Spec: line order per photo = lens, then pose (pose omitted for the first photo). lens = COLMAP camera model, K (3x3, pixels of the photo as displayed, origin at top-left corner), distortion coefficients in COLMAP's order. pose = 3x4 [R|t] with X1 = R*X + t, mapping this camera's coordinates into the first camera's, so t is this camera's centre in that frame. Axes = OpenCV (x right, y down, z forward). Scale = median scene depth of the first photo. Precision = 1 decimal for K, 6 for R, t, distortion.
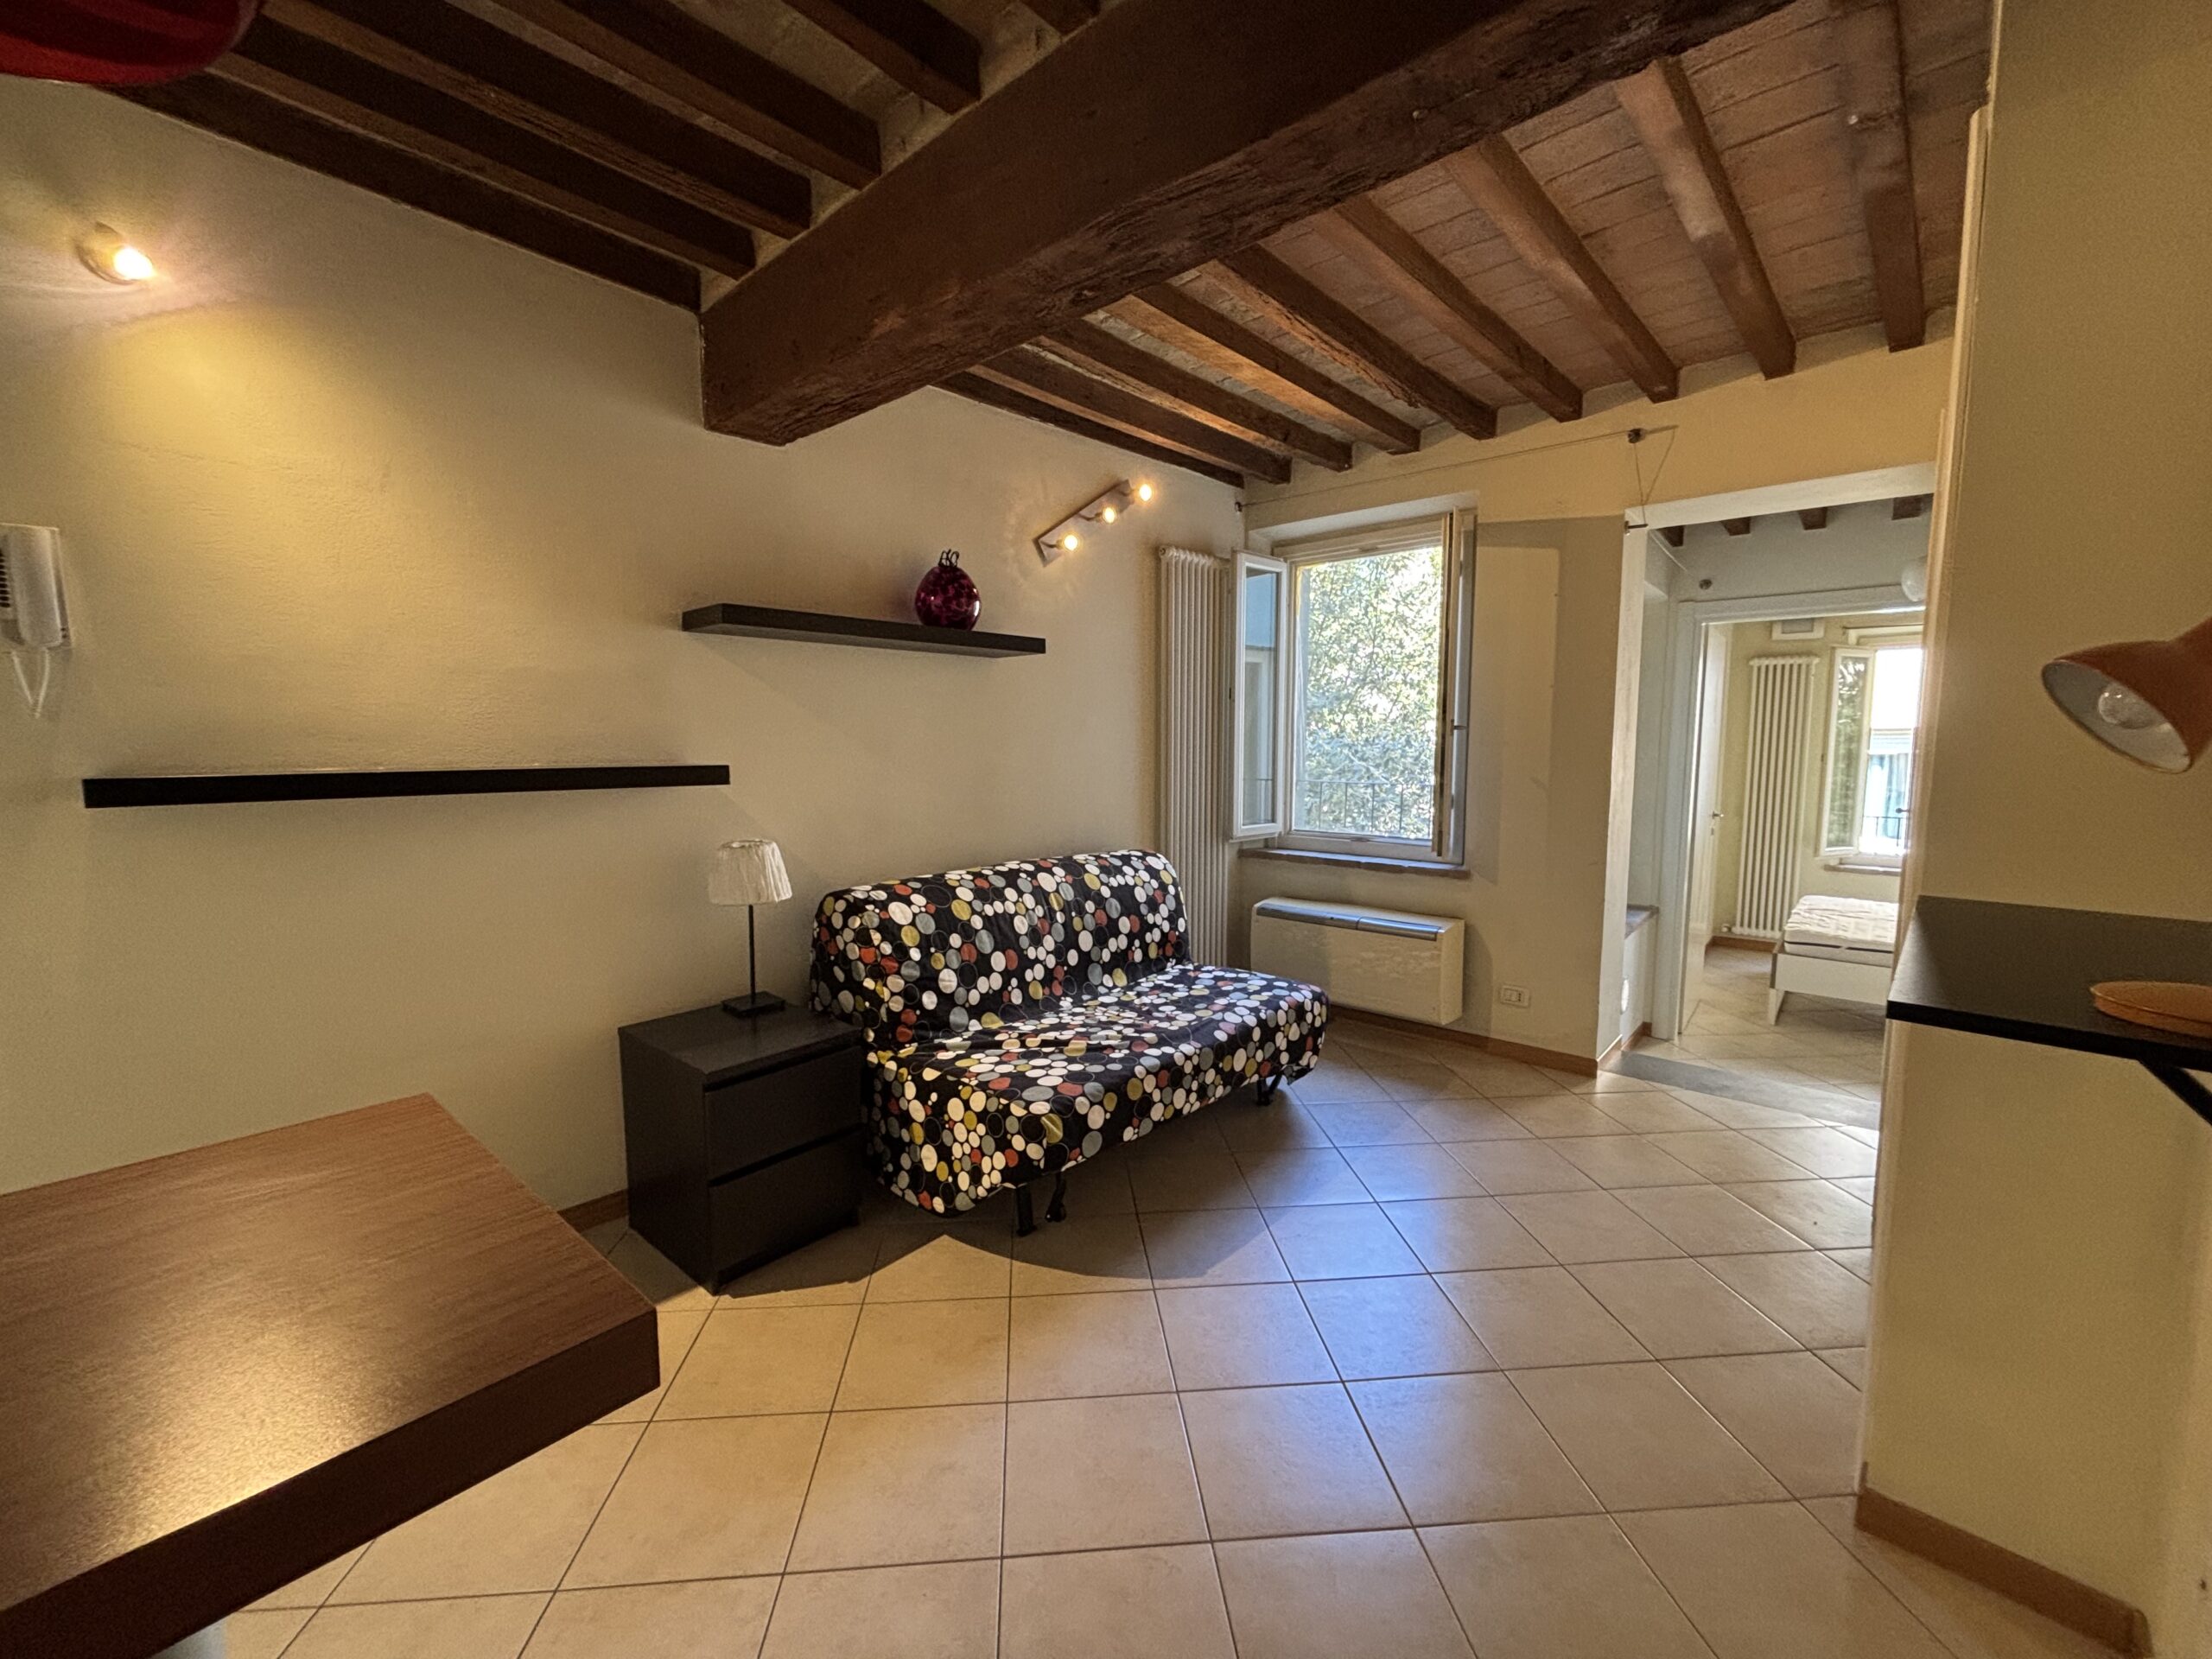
lens RADIAL K [[888.7, 0, 1111.3], [0, 888.7, 823.4], [0, 0, 1]] dist [0.001500, -0.000199]
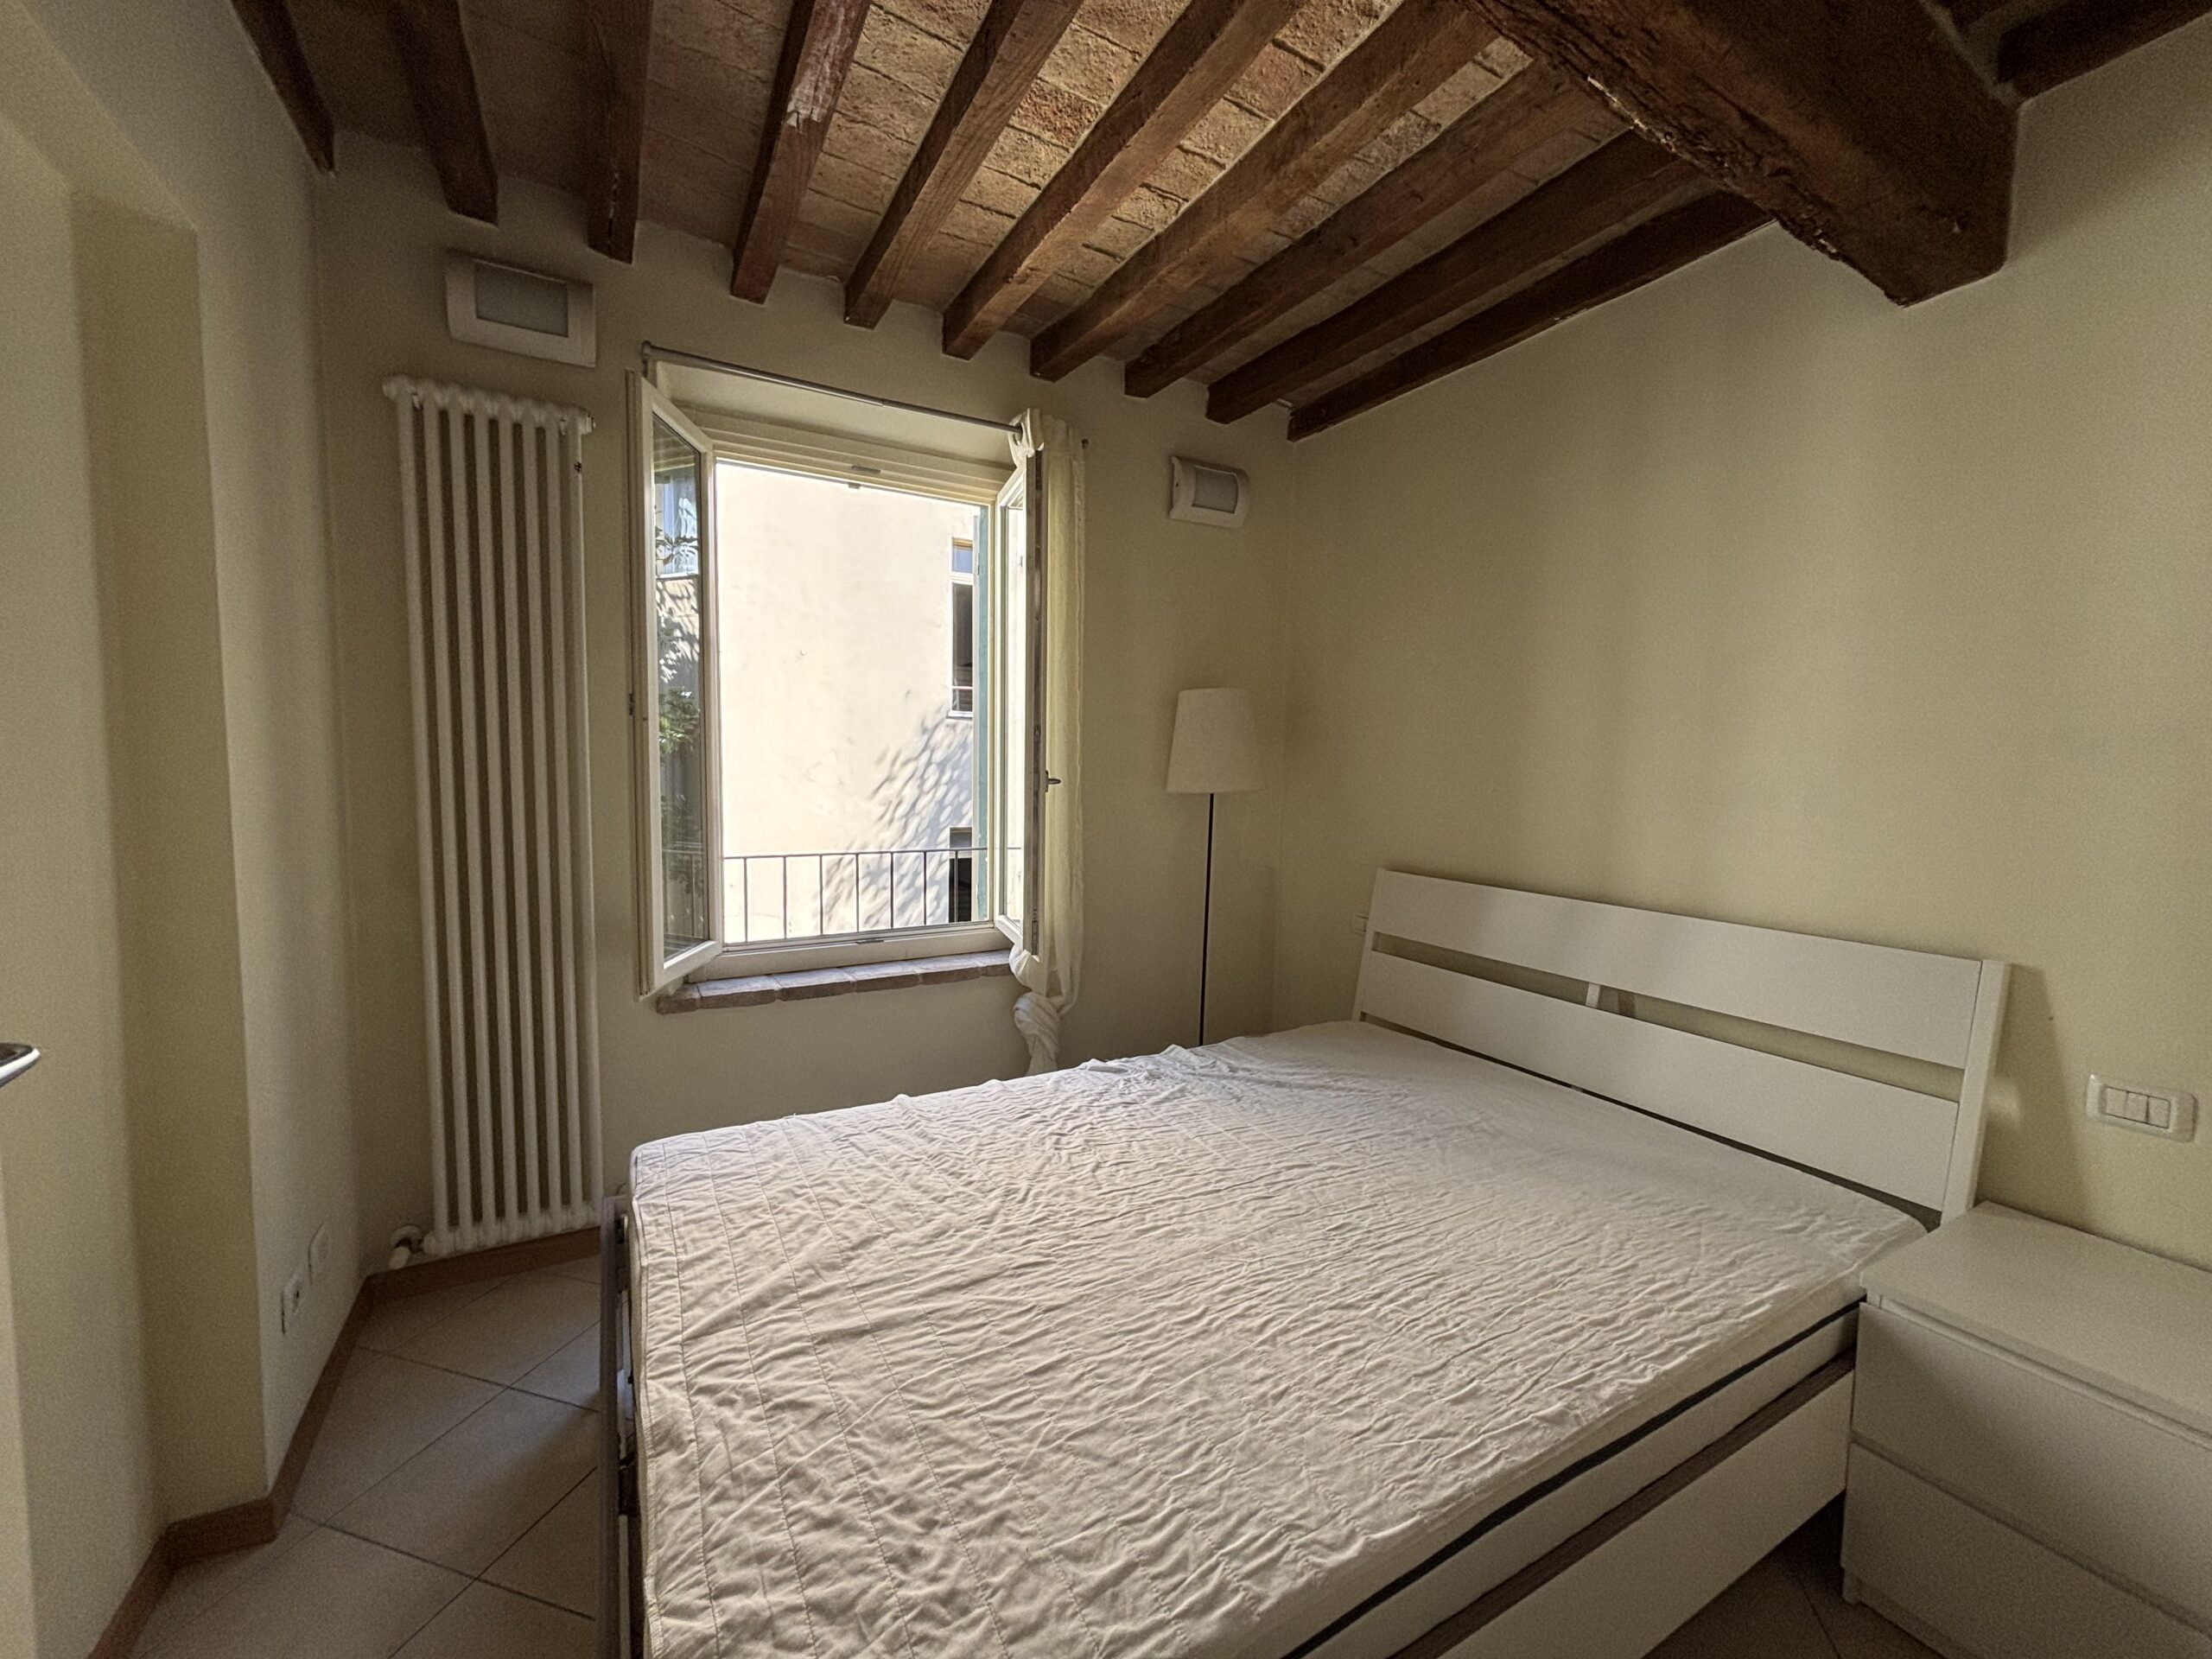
lens RADIAL K [[888.7, 0, 1109.3], [0, 888.7, 832.5], [0, 0, 1]] dist [0.001500, -0.000199]
pose [[0.341103, -0.068367, 0.937536, 1.117028], [0.071637, 0.996342, 0.046592, -0.056606], [-0.937292, 0.051270, 0.344753, 1.478114]]
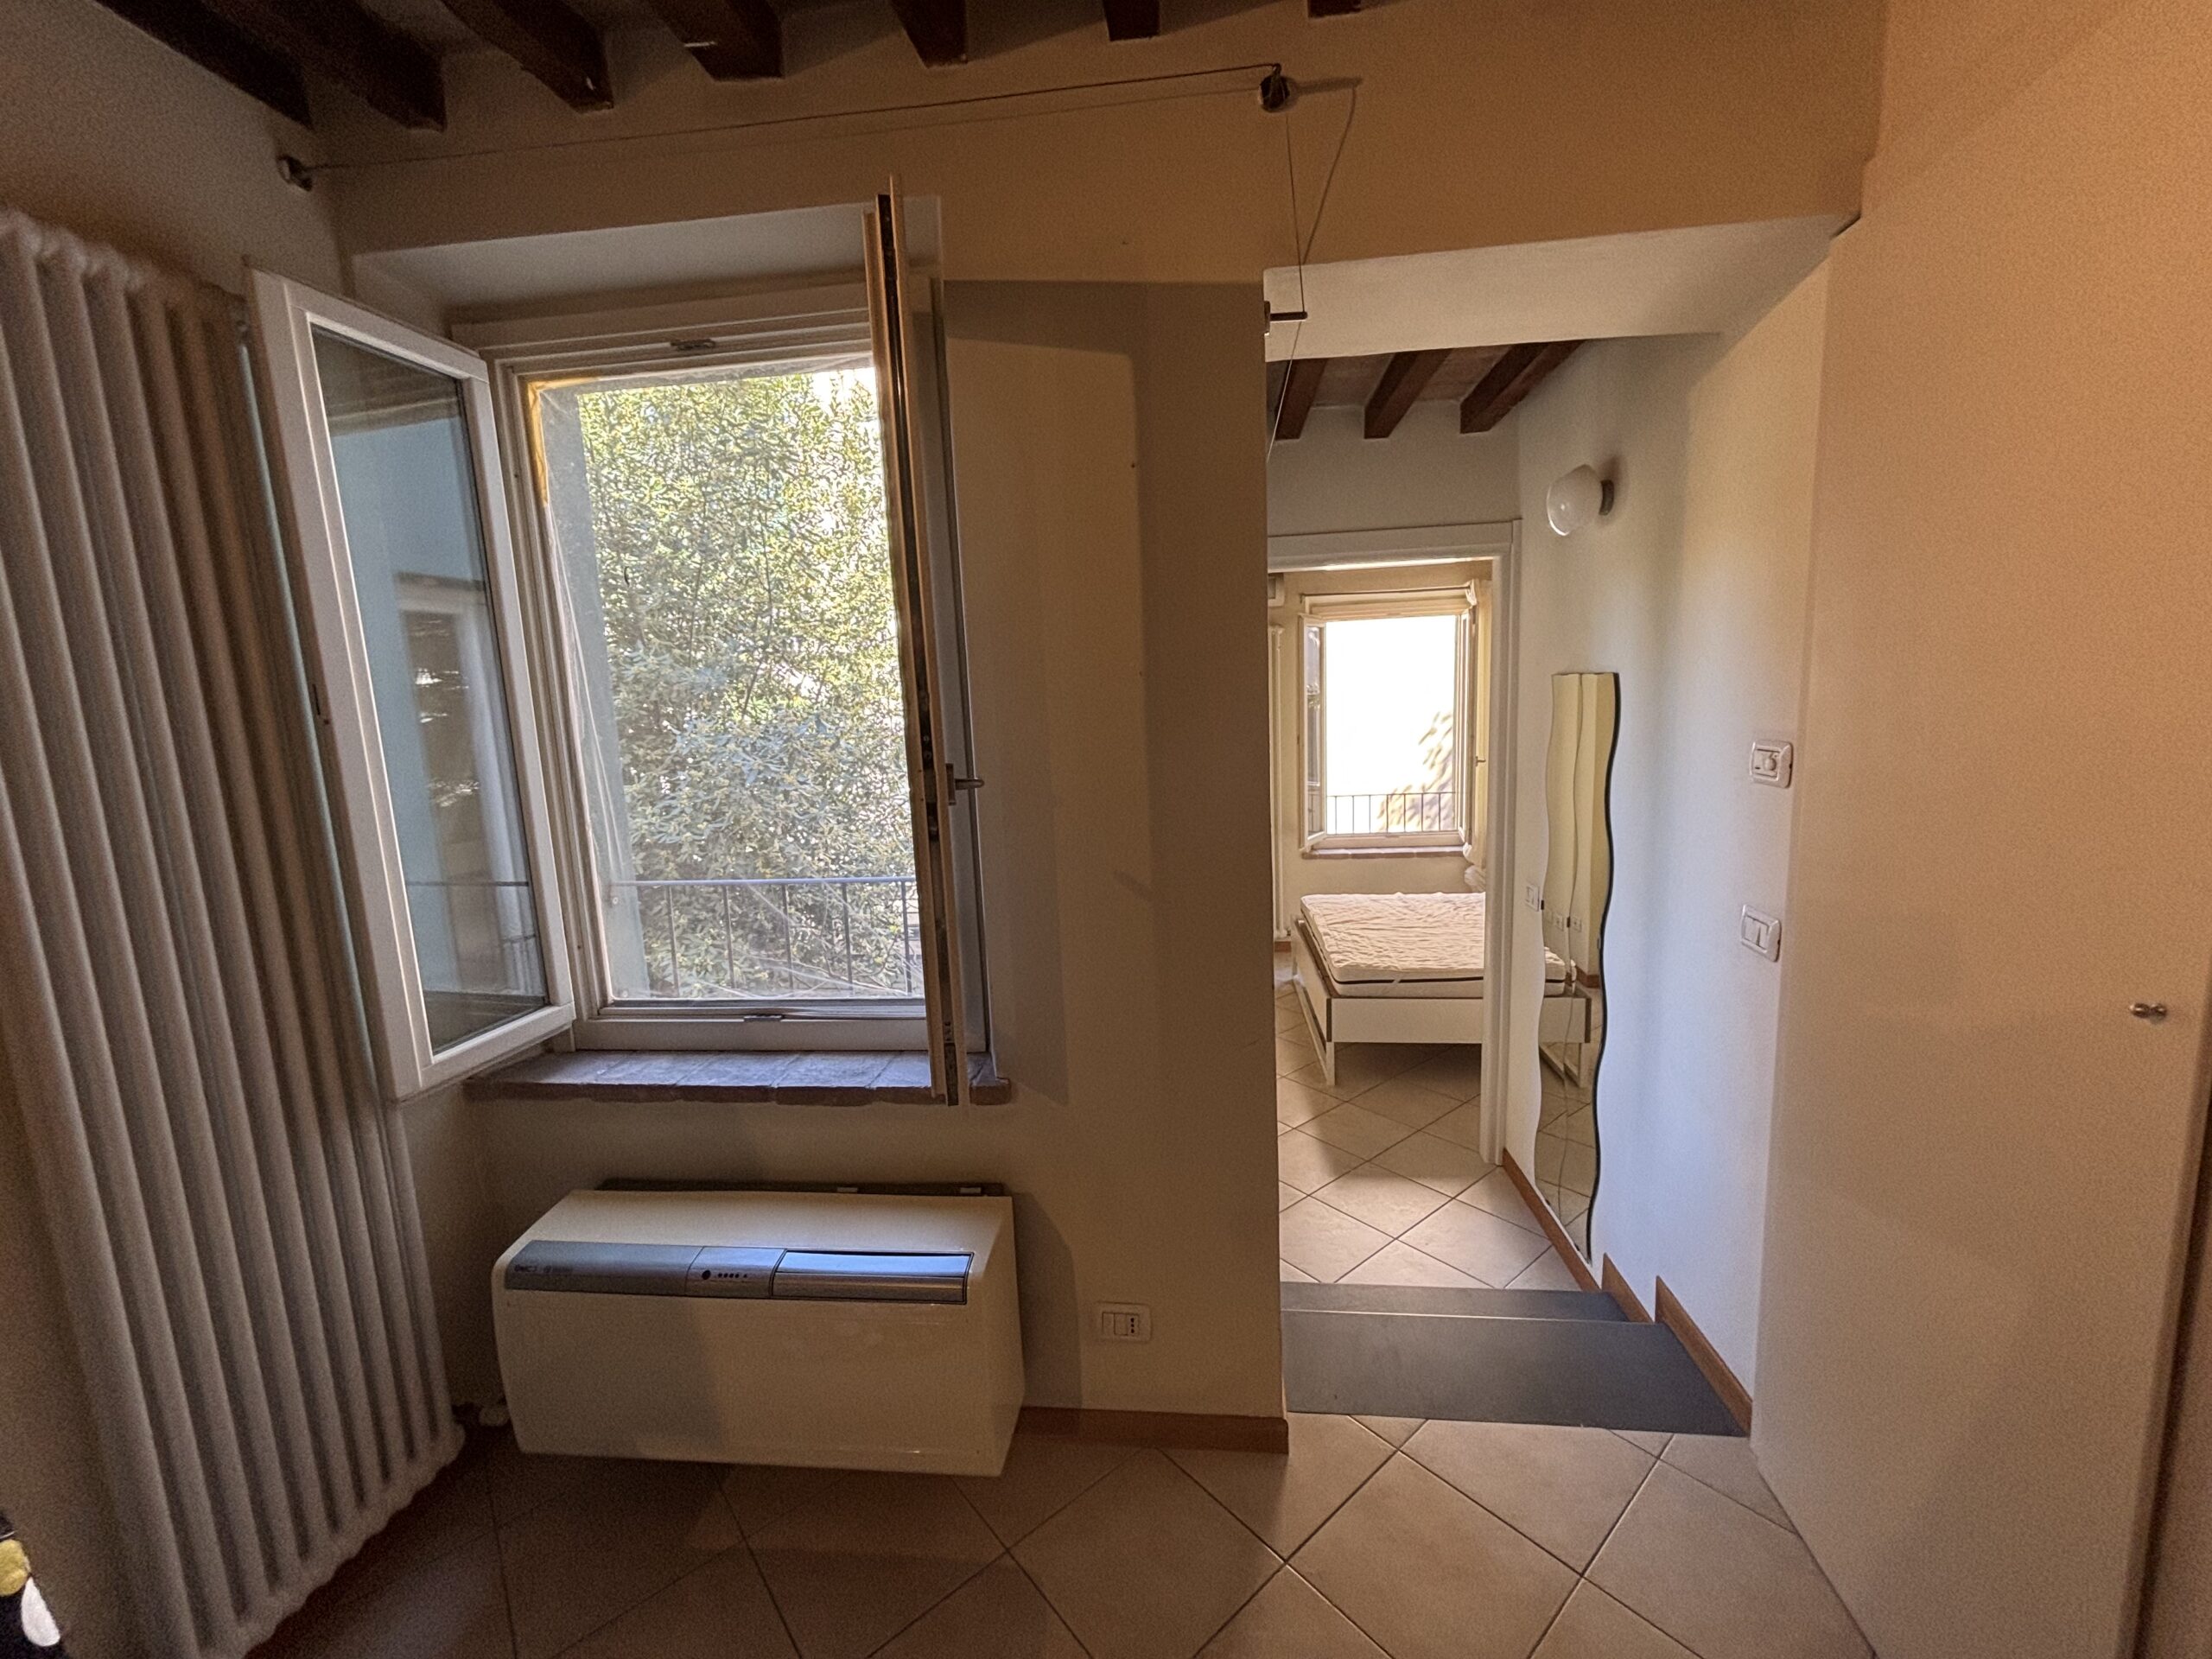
lens RADIAL K [[888.7, 0, 1101.2], [0, 888.7, 832.7], [0, 0, 1]] dist [0.001500, -0.000199]
pose [[0.824318, -0.118578, 0.553569, 0.258326], [0.096061, 0.992936, 0.069650, -0.126463], [-0.557918, -0.004237, 0.829885, 0.751581]]
